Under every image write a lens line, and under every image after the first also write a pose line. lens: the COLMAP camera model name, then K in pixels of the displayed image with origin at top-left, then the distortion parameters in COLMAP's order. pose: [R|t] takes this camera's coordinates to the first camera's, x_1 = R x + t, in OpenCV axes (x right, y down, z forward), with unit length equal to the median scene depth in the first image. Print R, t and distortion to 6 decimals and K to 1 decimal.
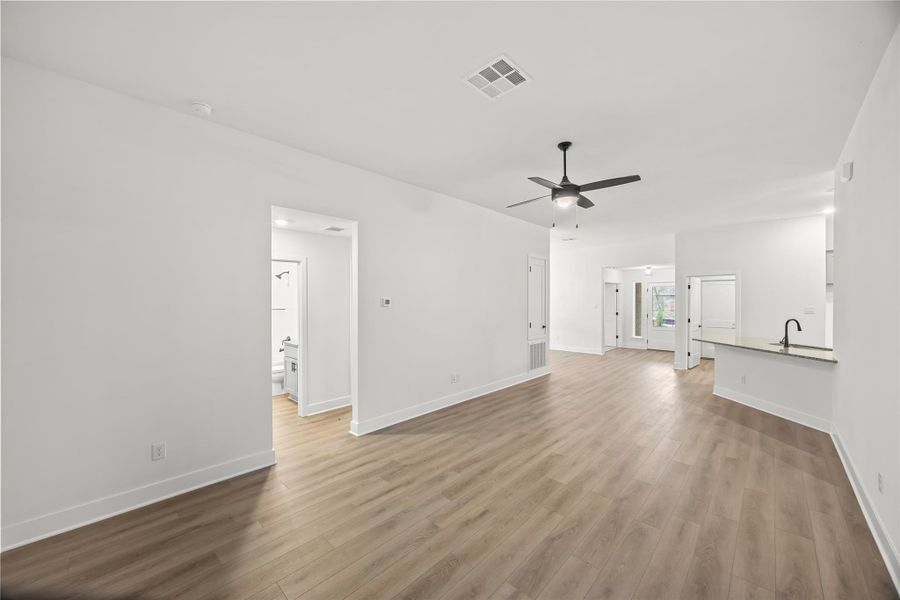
lens RADIAL K [[341.8, 0, 450.0], [0, 341.8, 300.0], [0, 0, 1]] dist [-0.000923, -0.000010]
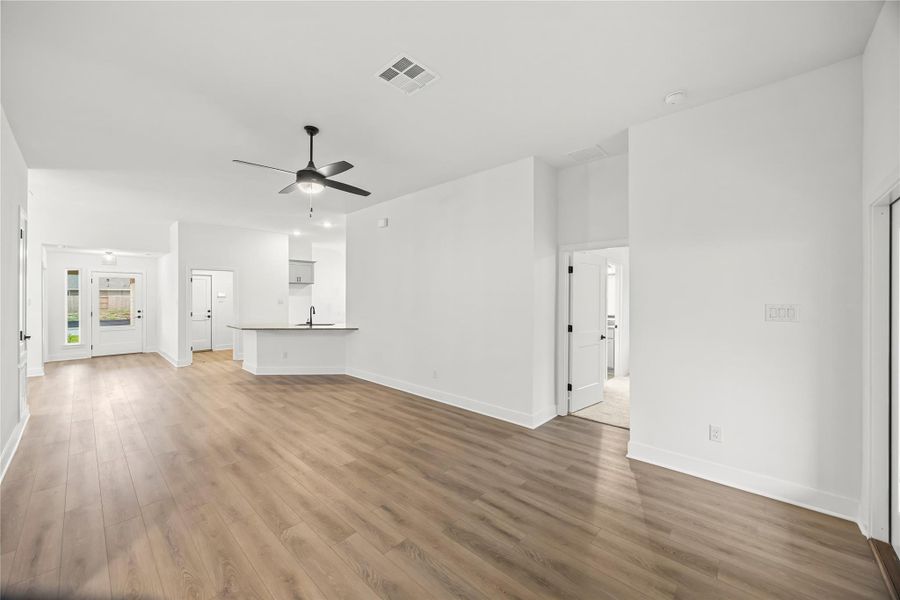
lens RADIAL K [[339.3, 0, 450.0], [0, 339.3, 300.0], [0, 0, 1]] dist [0.000343, 0.000028]
pose [[-0.018645, -0.009442, 0.999782, -0.685207], [-0.001121, 0.999955, 0.009423, 0.022181], [-0.999826, -0.000945, -0.018655, 0.674314]]
